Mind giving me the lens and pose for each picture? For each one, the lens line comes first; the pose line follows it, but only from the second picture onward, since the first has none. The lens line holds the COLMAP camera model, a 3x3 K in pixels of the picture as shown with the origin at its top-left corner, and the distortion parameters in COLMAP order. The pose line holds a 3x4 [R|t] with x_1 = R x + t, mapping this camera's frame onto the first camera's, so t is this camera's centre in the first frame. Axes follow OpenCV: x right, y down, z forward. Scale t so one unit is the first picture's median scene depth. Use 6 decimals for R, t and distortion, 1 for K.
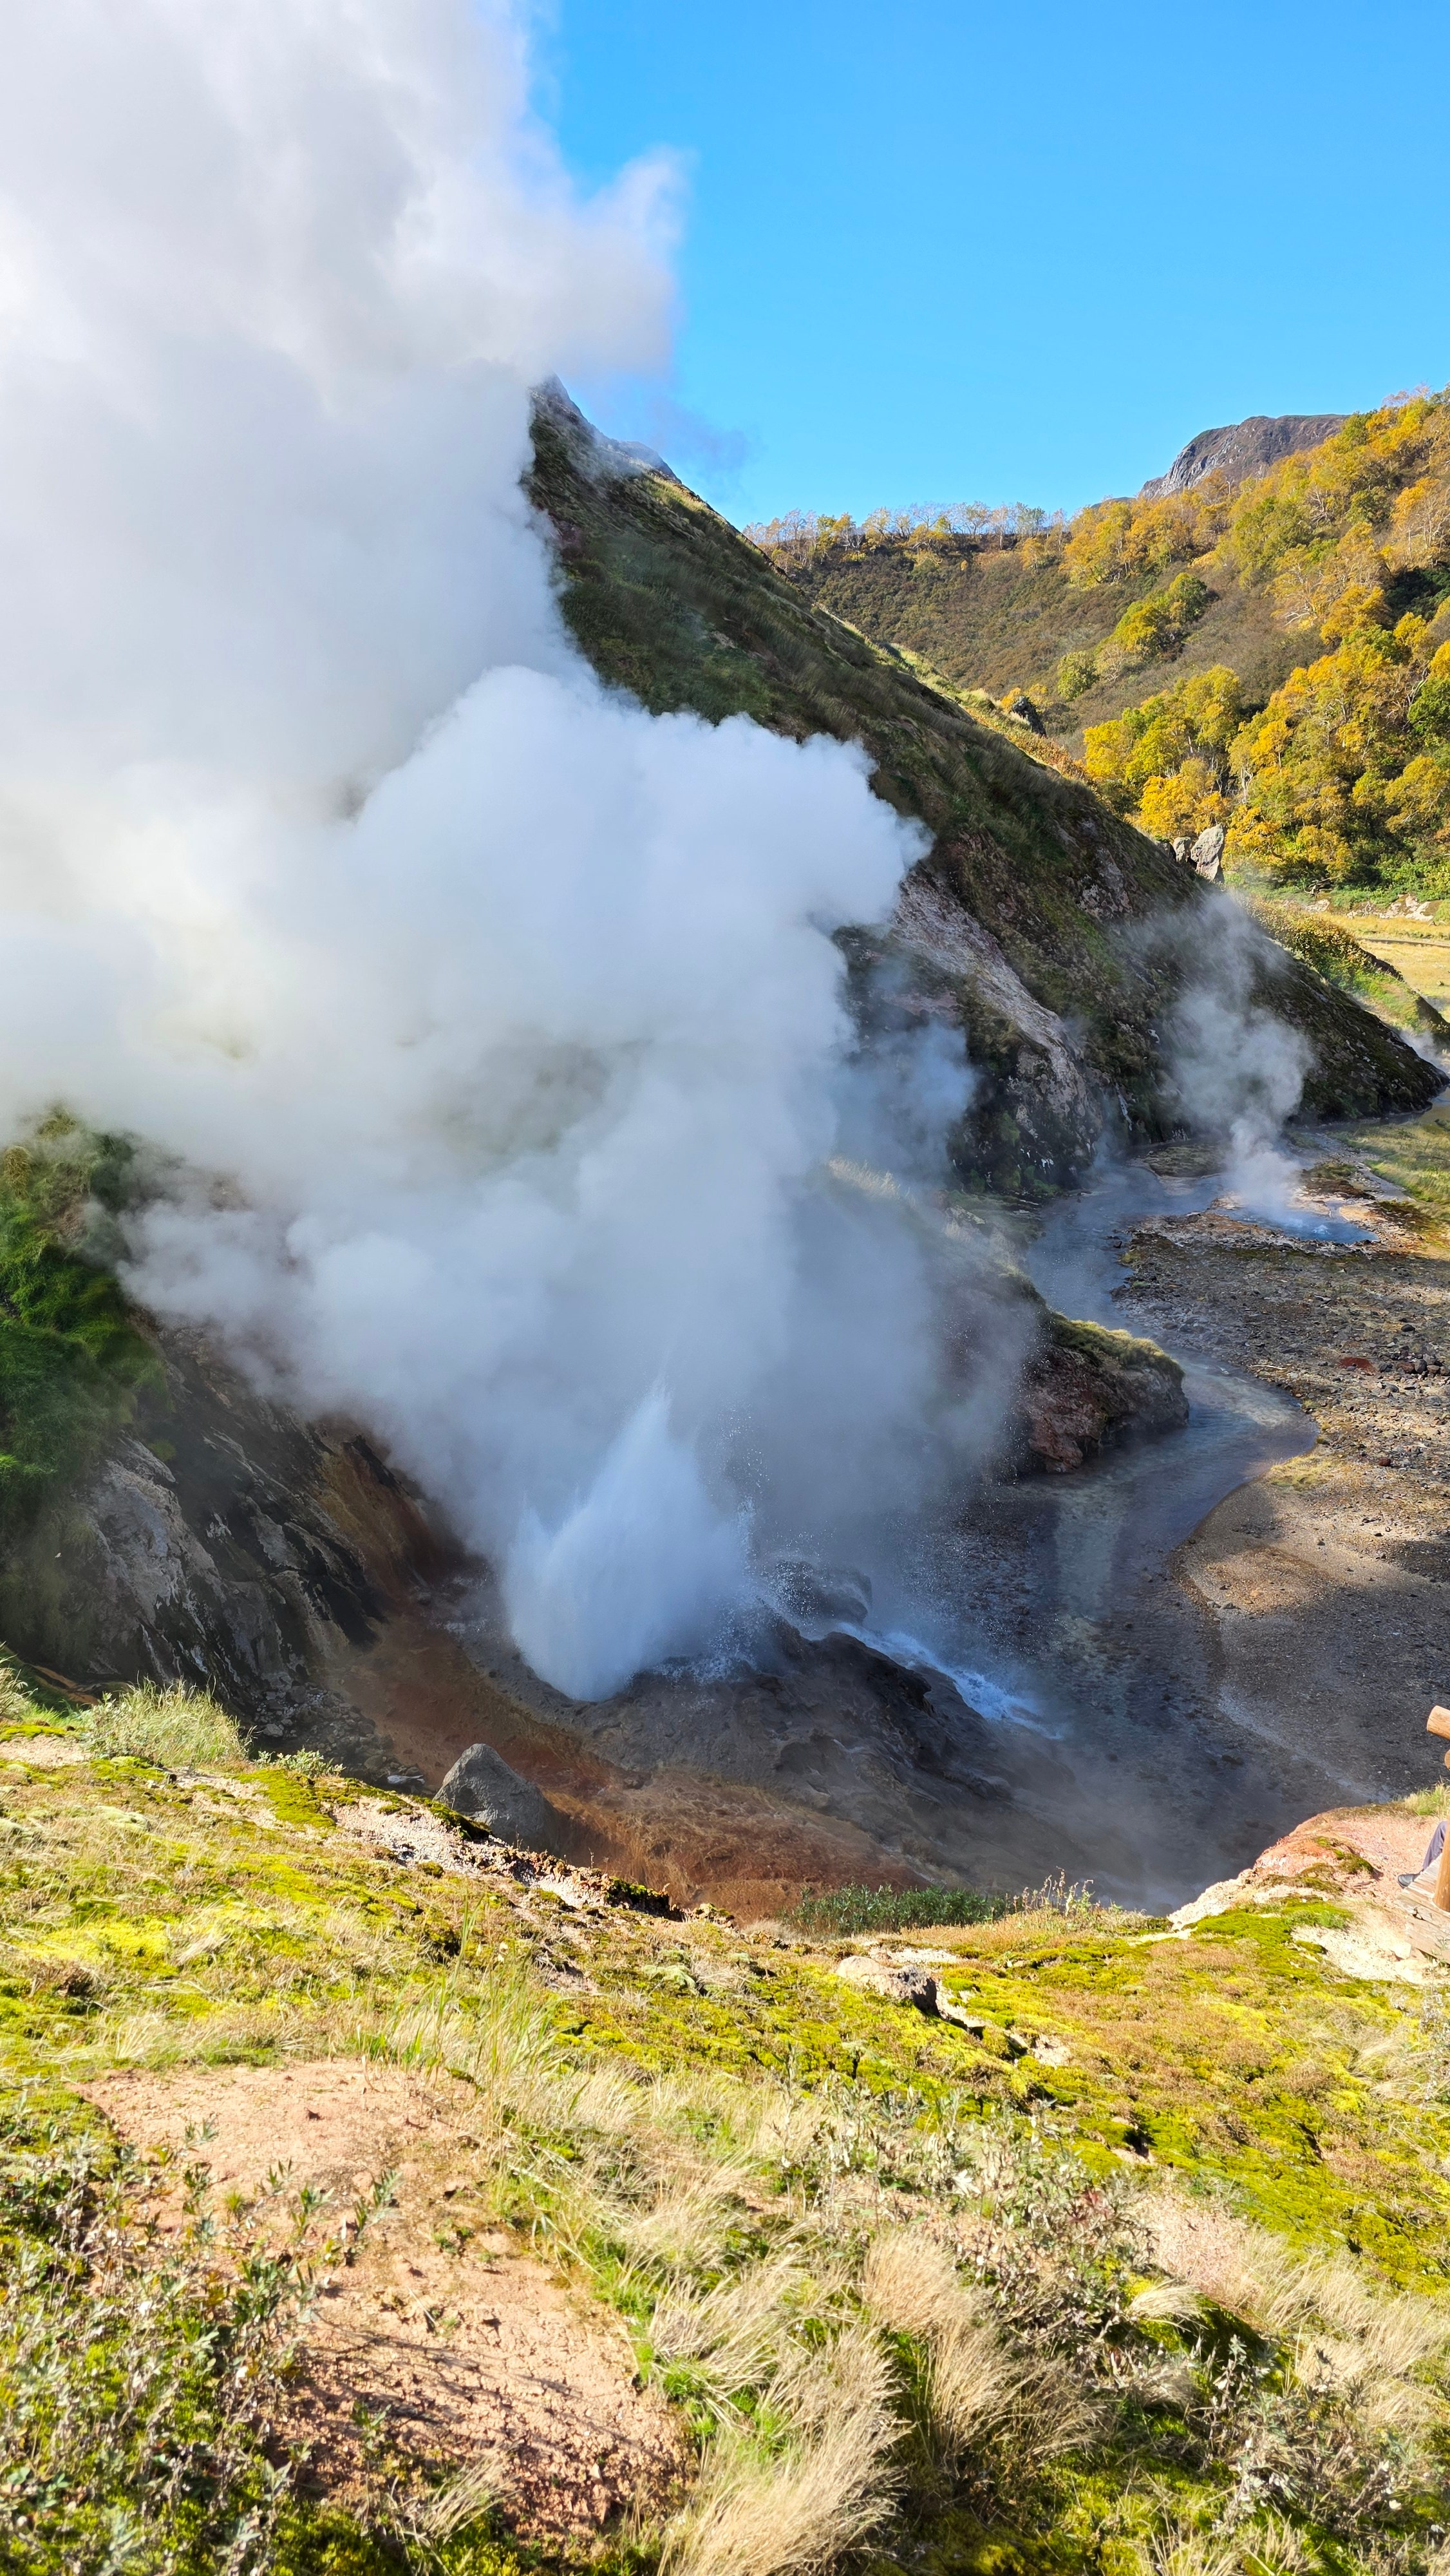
lens RADIAL K [[1720.8, 0, 730.6], [0, 1720.8, 1281.6], [0, 0, 1]] dist [0.034575, -0.038815]
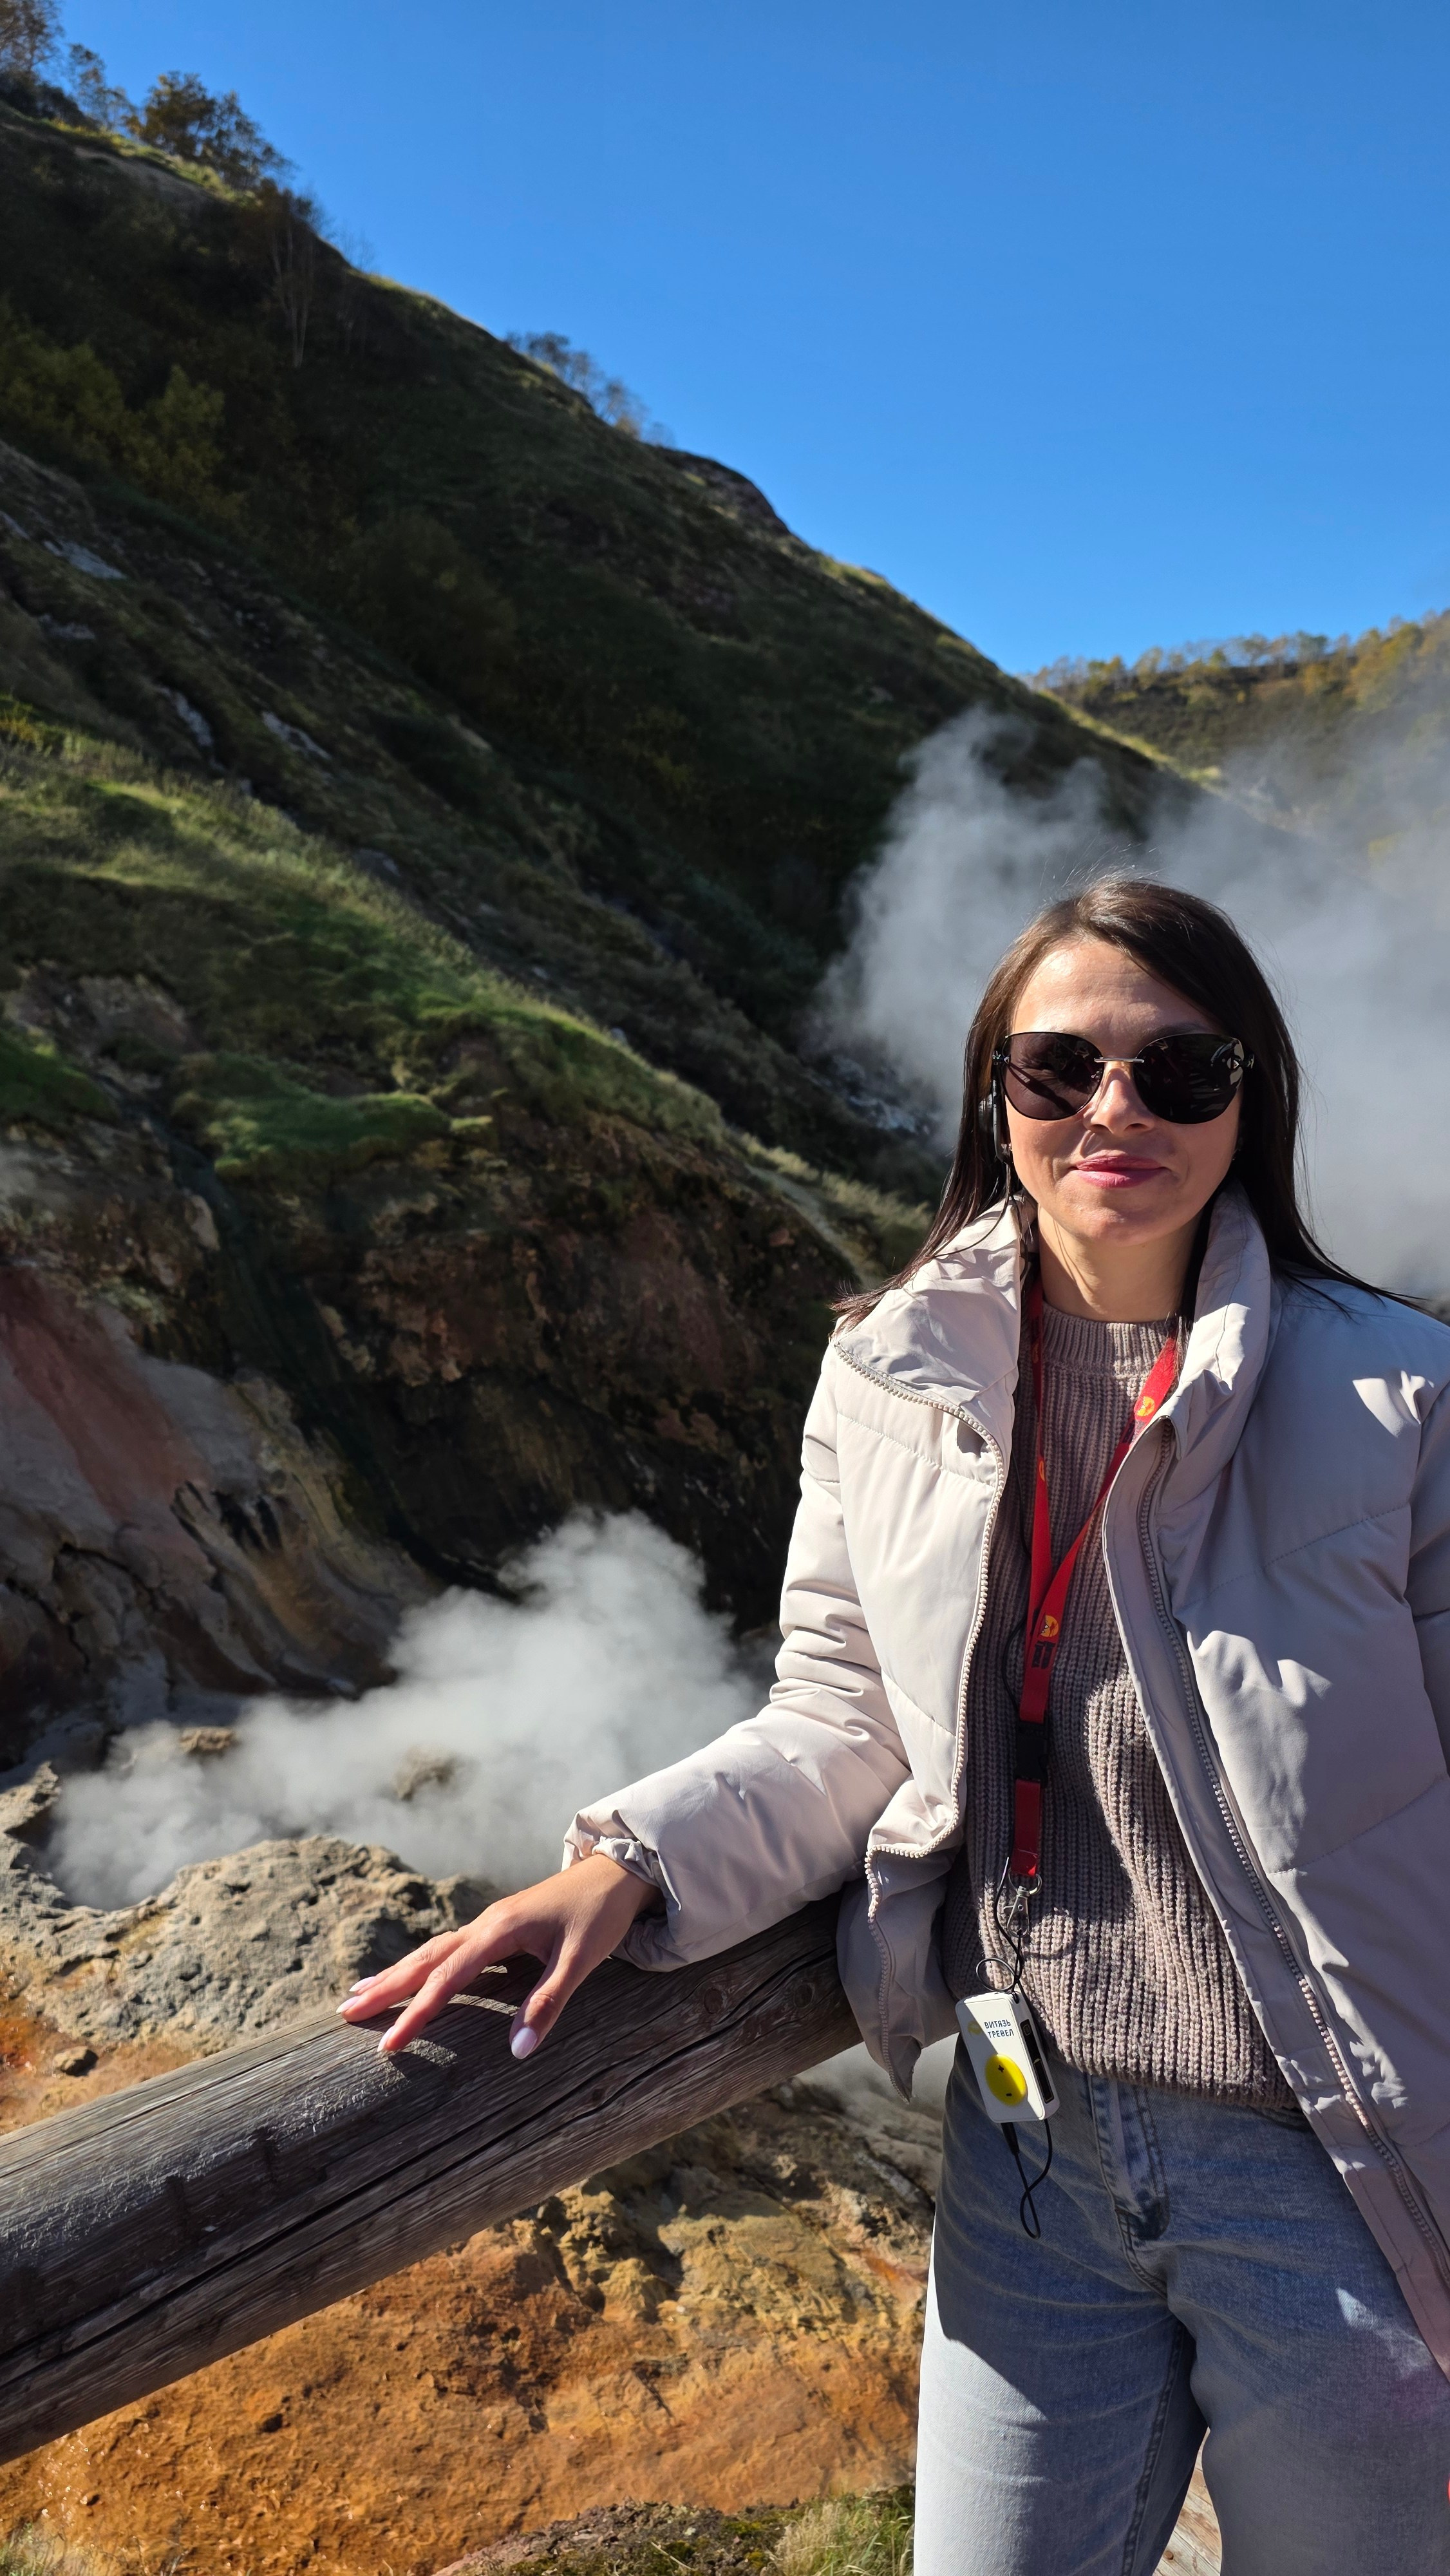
lens RADIAL K [[1720.8, 0, 728.0], [0, 1720.8, 1288.2], [0, 0, 1]] dist [0.034575, -0.038815]
pose [[0.984623, -0.012738, -0.174228, 0.456241], [-0.003168, 0.995872, -0.090715, 0.147588], [0.174664, 0.089872, 0.980518, 0.787204]]
